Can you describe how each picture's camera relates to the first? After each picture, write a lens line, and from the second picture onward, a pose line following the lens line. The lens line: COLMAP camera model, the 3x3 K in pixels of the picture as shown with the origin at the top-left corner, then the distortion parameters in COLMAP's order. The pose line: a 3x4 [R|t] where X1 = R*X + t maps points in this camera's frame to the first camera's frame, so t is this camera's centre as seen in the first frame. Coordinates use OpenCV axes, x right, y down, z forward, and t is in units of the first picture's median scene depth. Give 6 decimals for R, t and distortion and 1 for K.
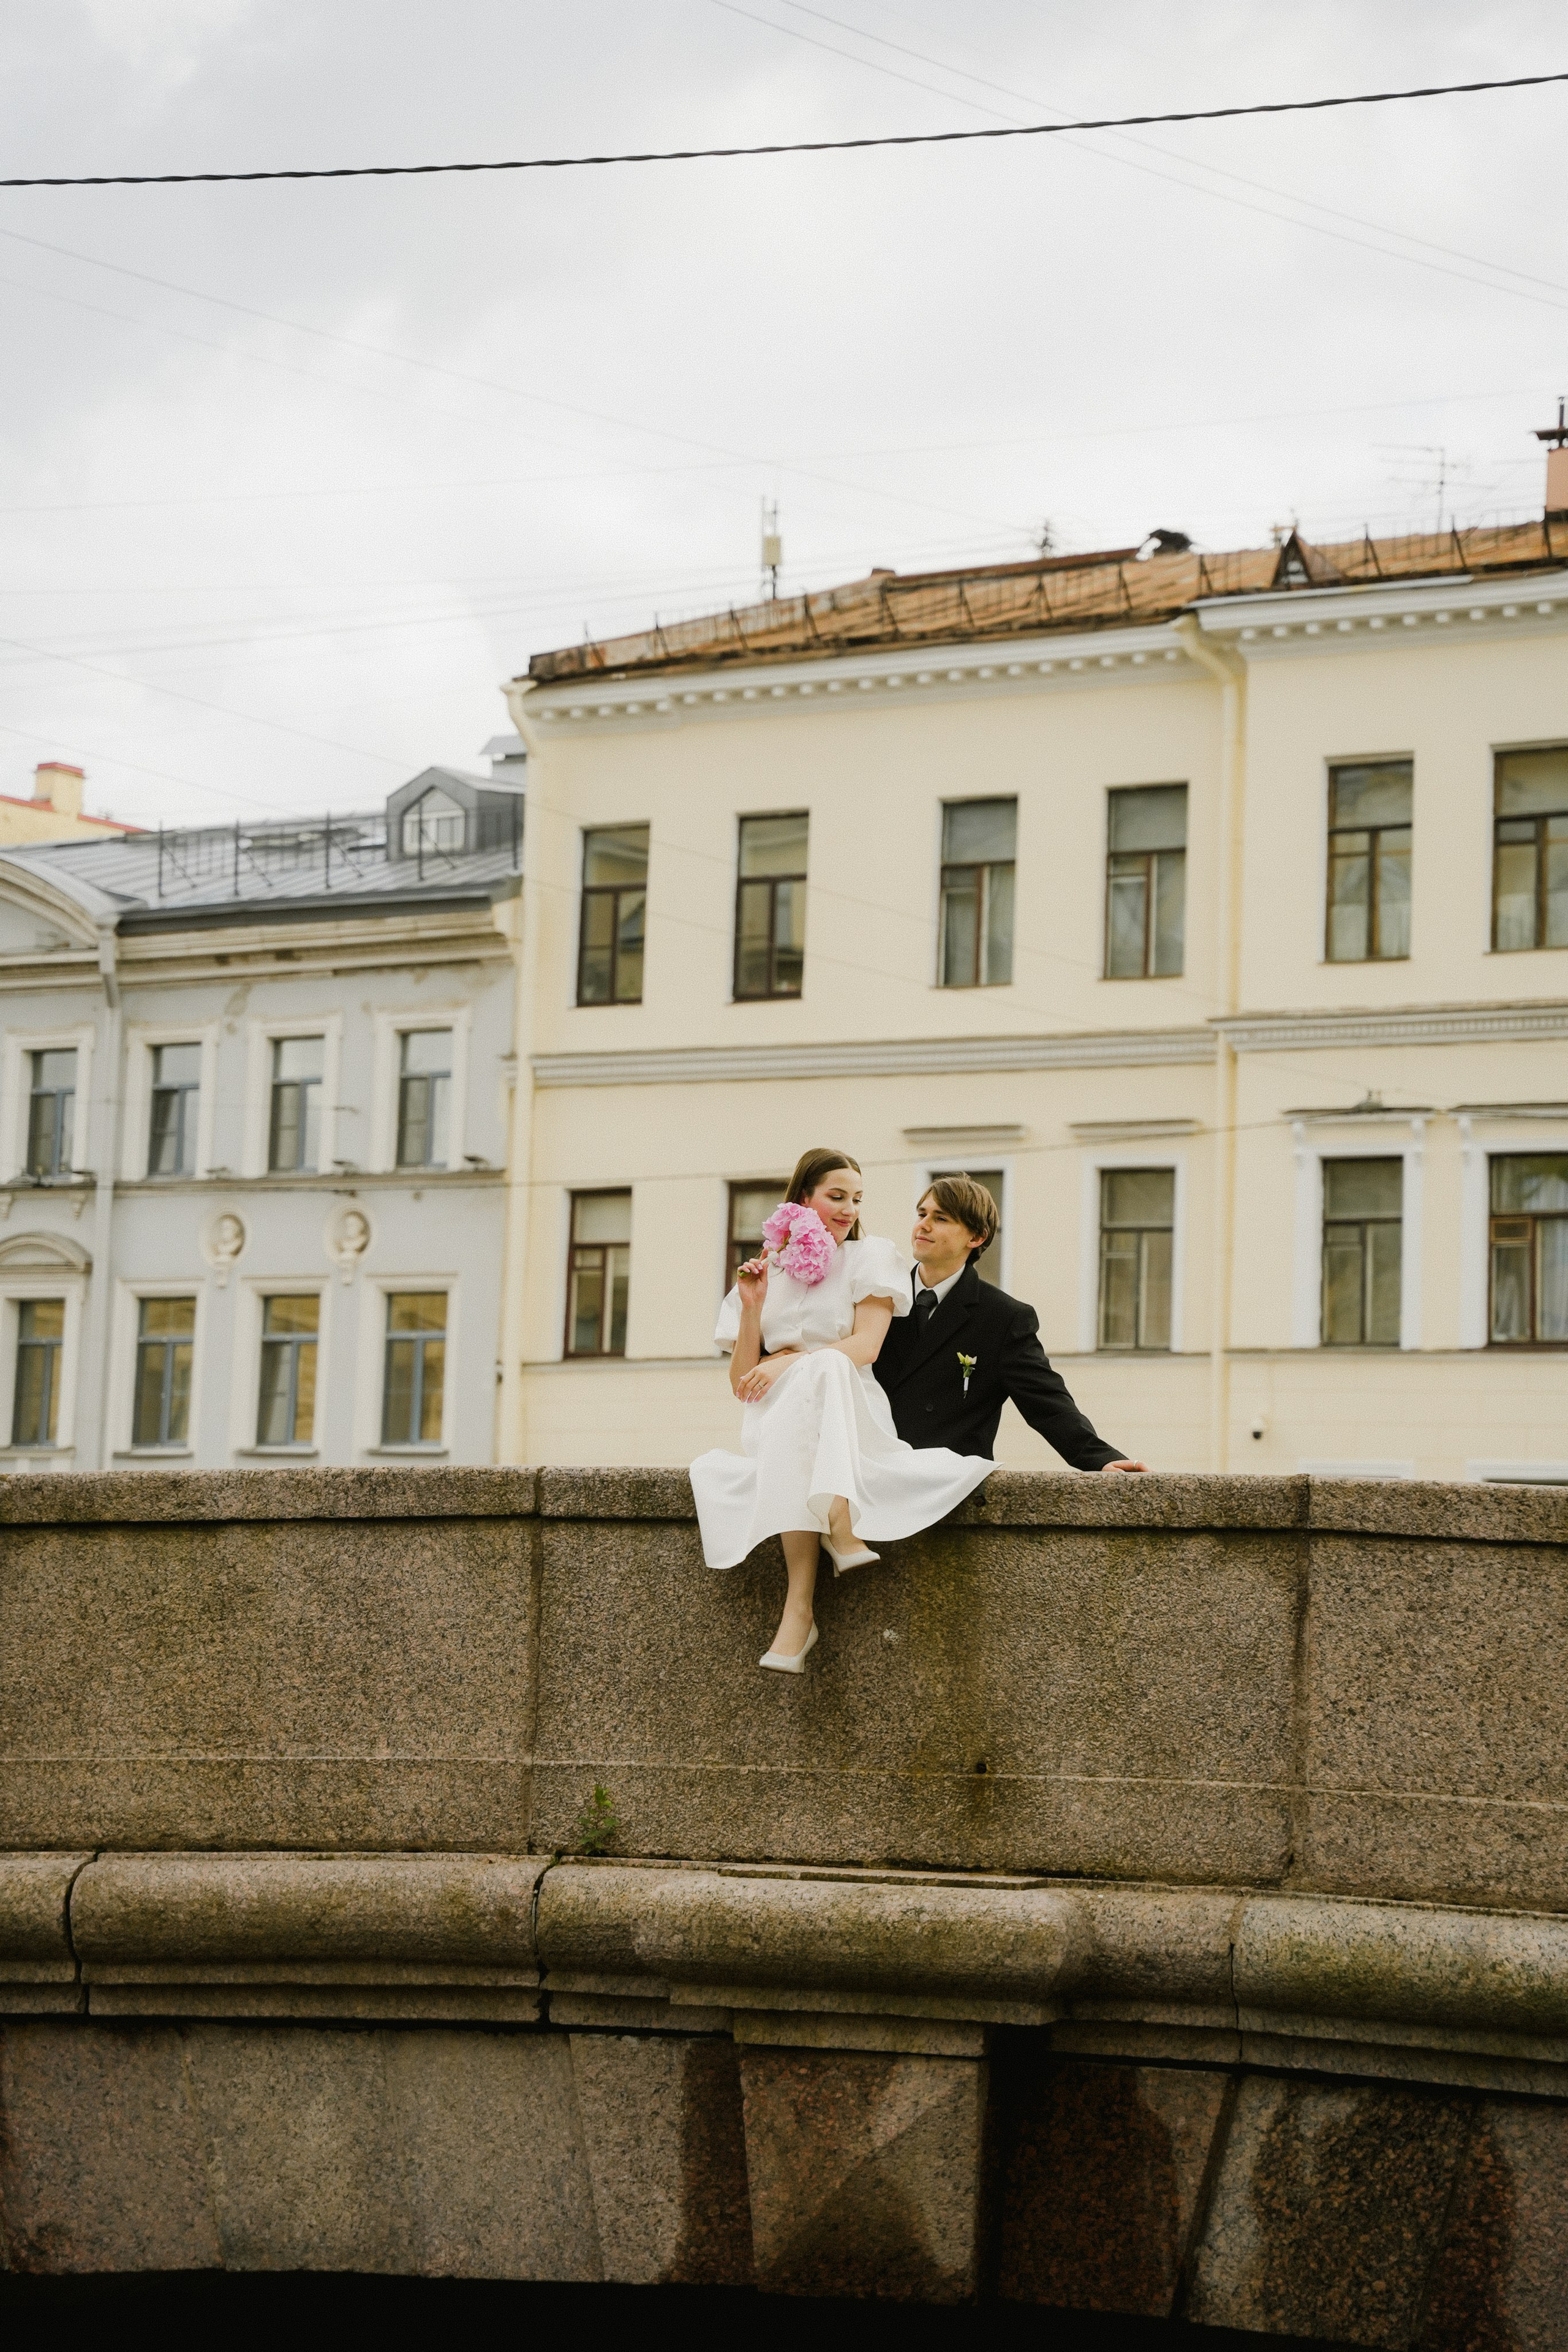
lens RADIAL K [[4563.4, 0, 807.4], [0, 4563.4, 1095.2], [0, 0, 1]] dist [0.089685, 1.245921]
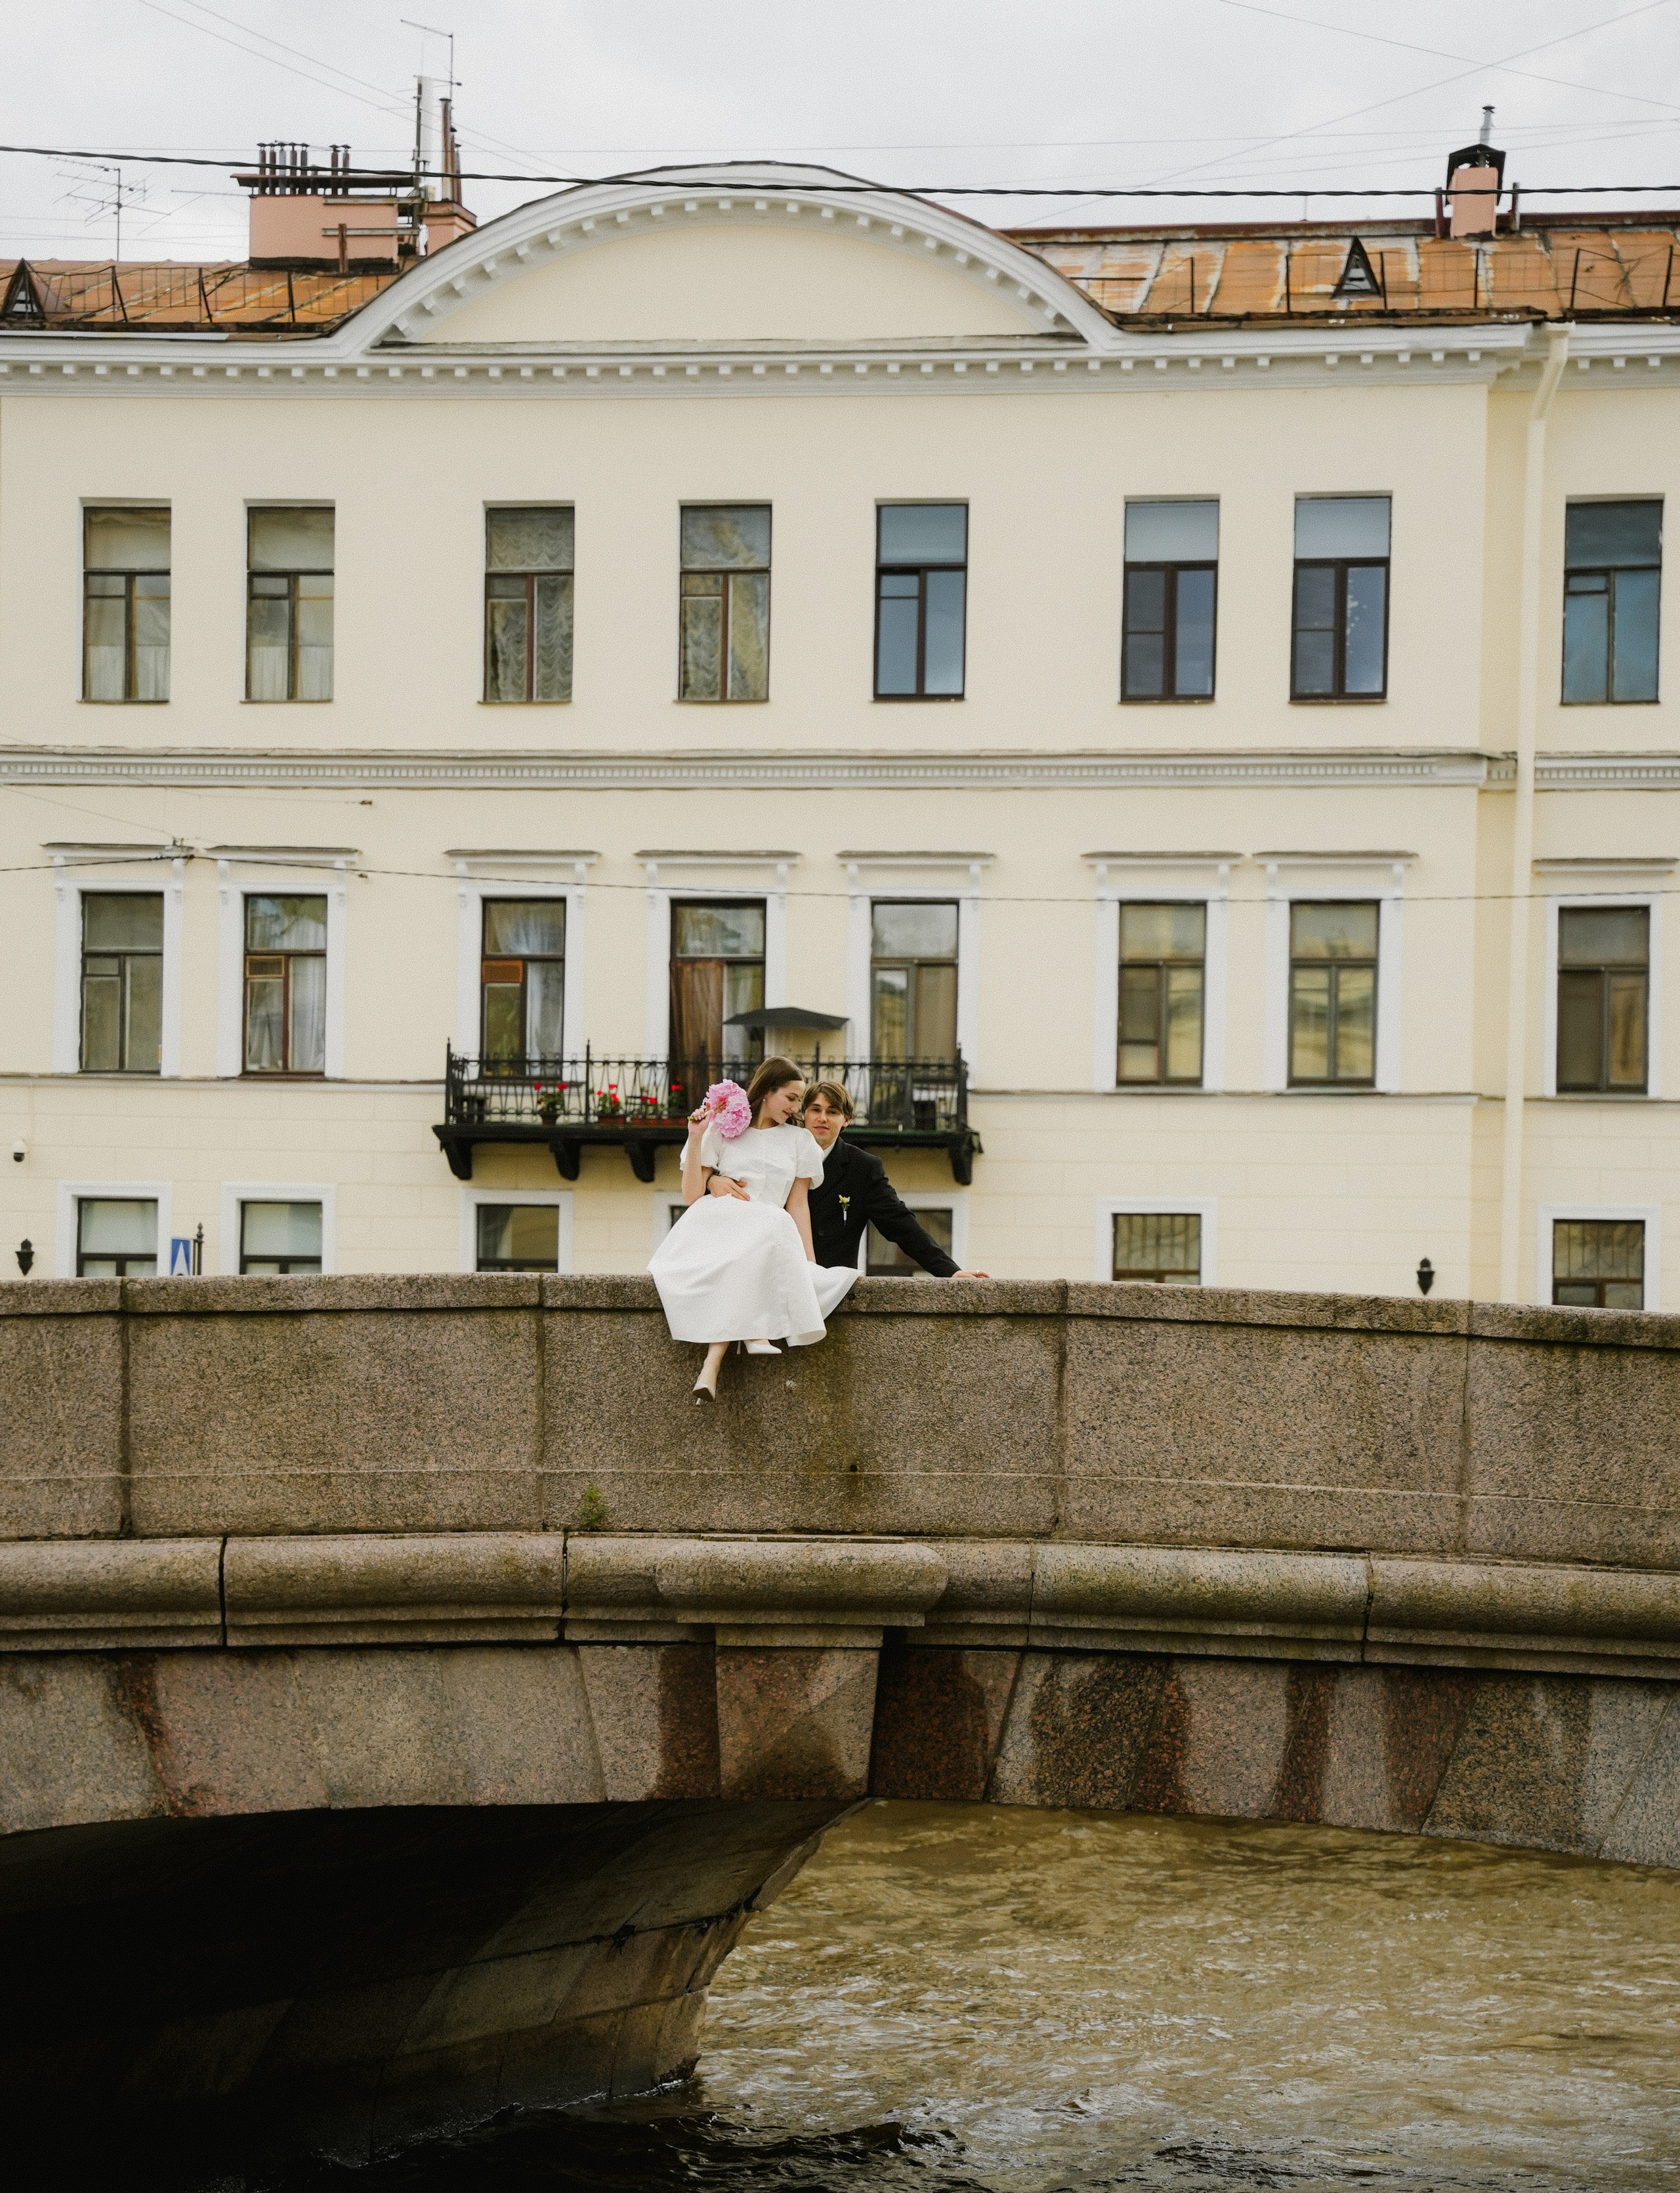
lens RADIAL K [[4865.2, 0, 873.6], [0, 4865.2, 1291.4], [0, 0, 1]] dist [0.295679, -0.195930]
pose [[0.935300, -0.007735, 0.353771, -0.535005], [-0.031505, 0.993971, 0.105024, -0.085246], [-0.352450, -0.109374, 0.929417, -0.523947]]
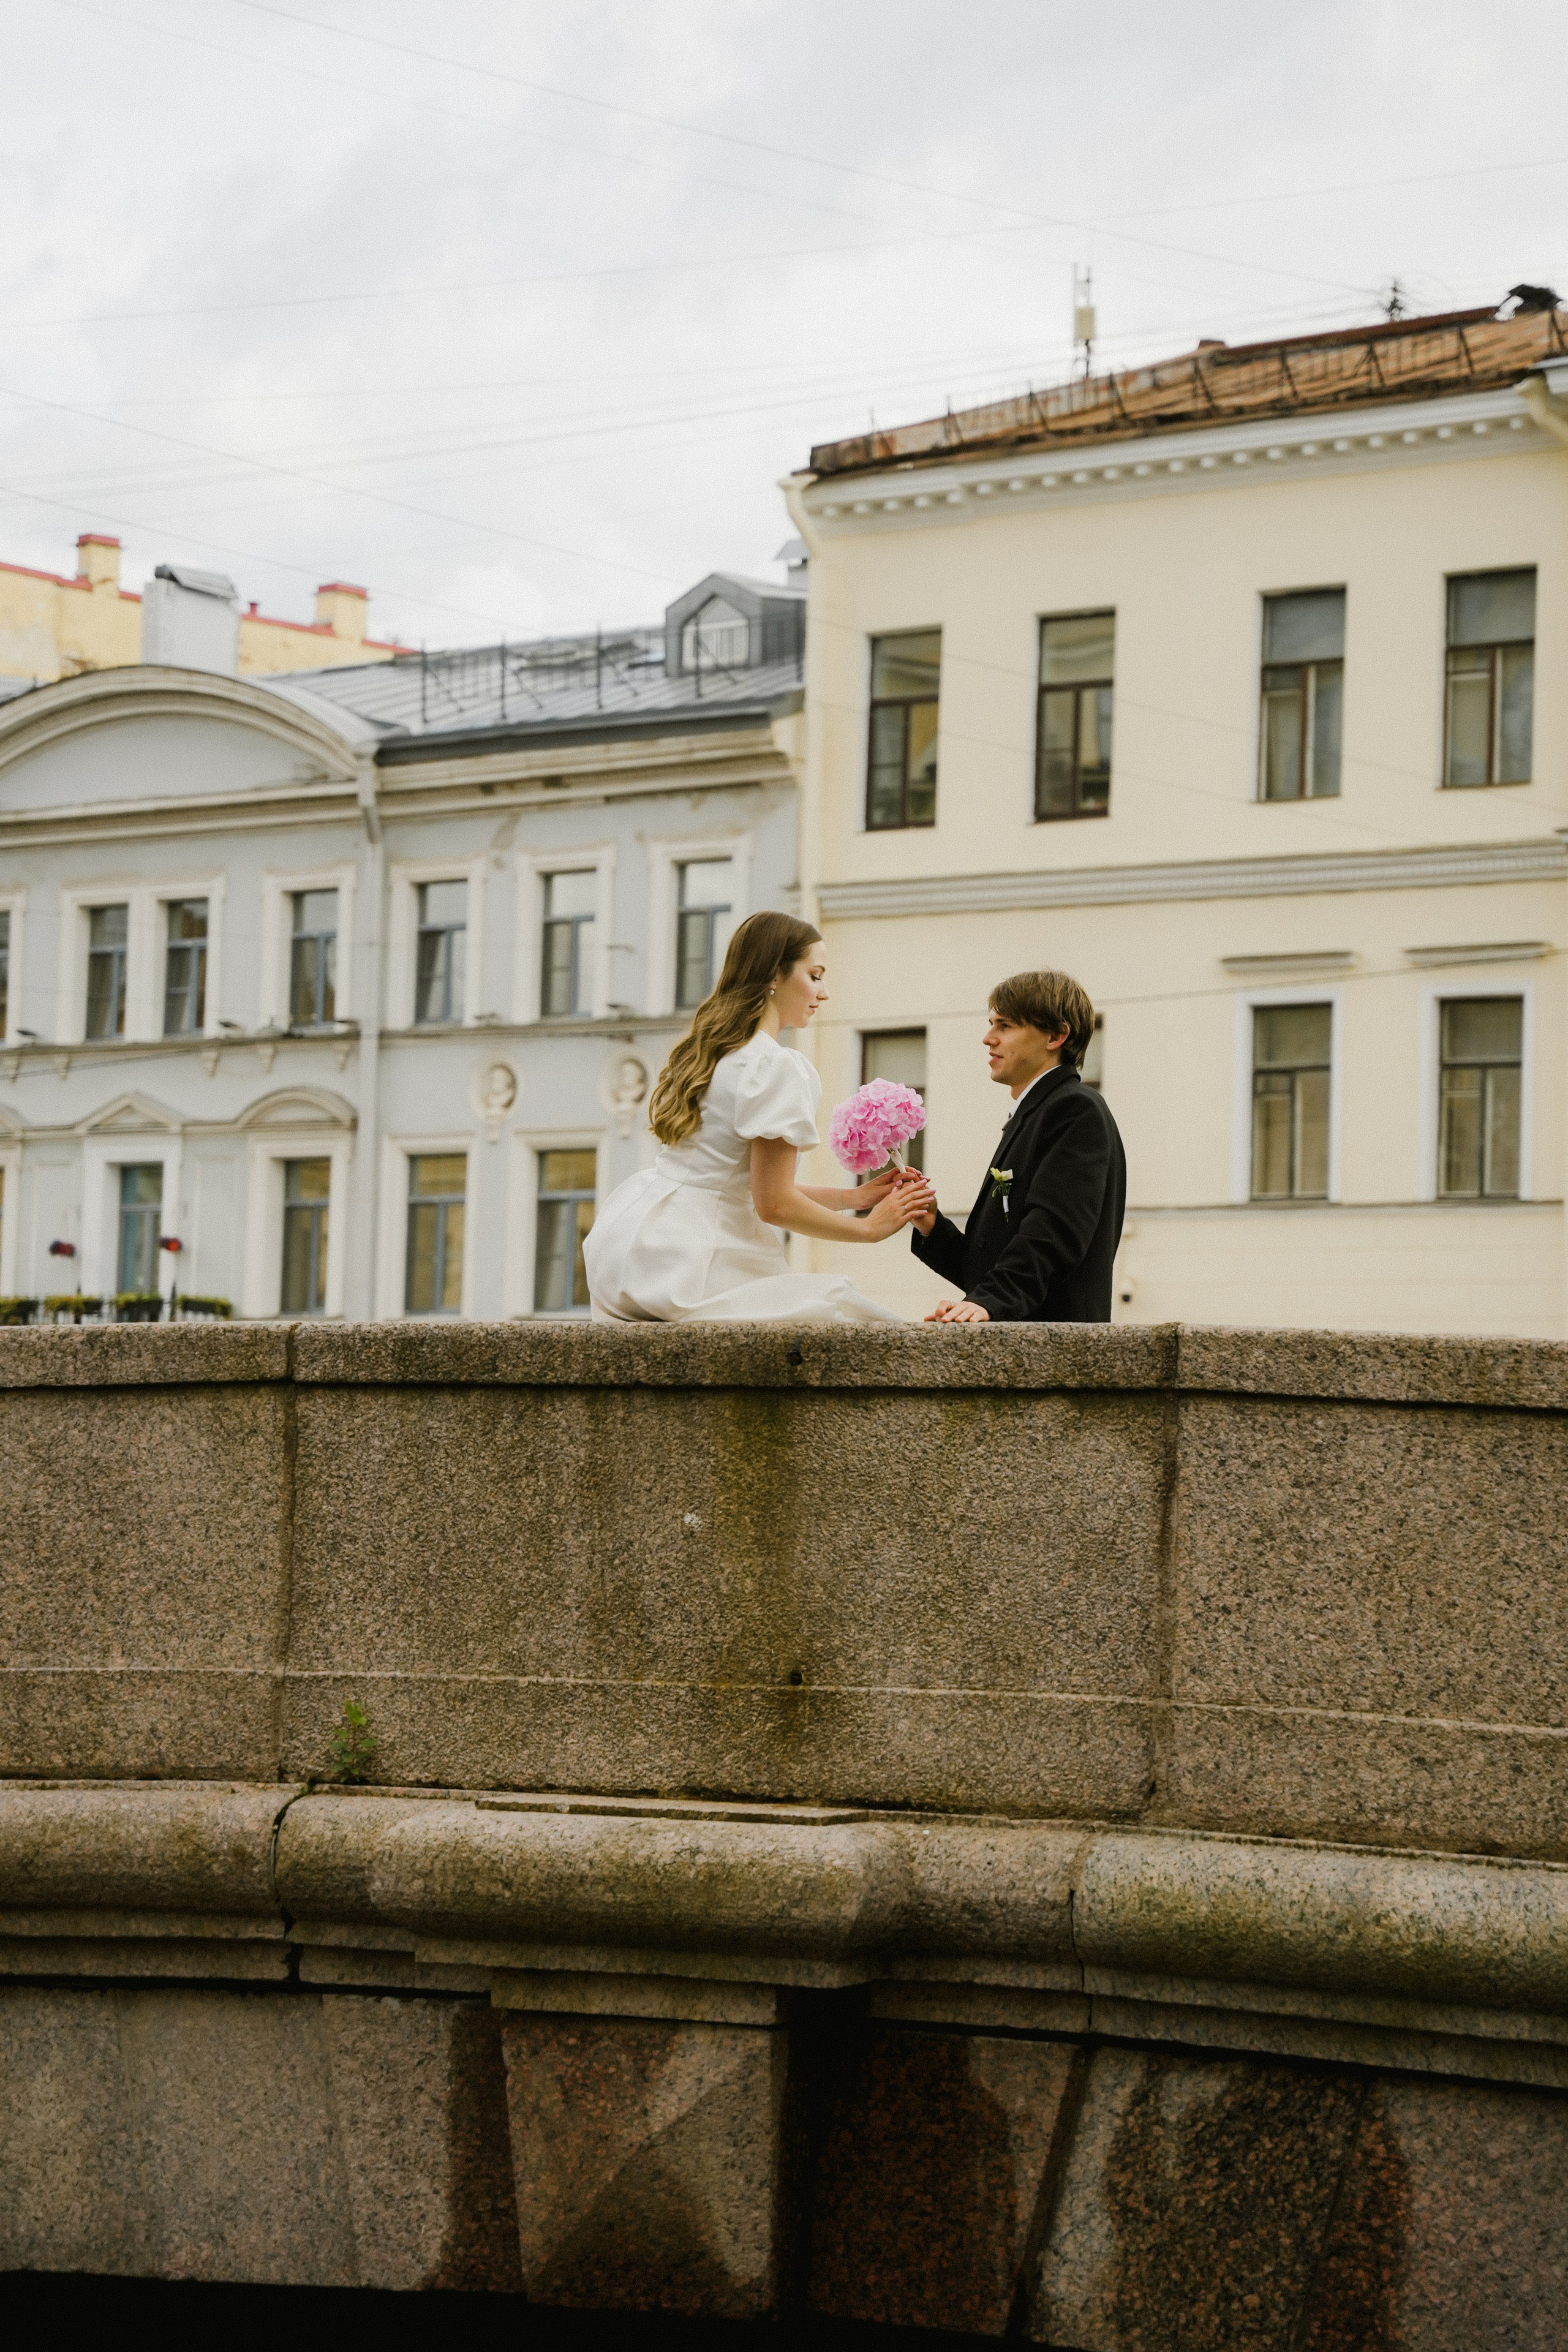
lens RADIAL K [[4846.7, 0, 812.4], [0, 4846.7, 1171.1], [0, 0, 1]] dist [0.255510, 0.522055]
pose [[0.996104, -0.011512, -0.087435, 0.118717], [0.015669, 0.998771, 0.047013, 0.013281], [0.086786, -0.048200, 0.995060, 0.124552]]
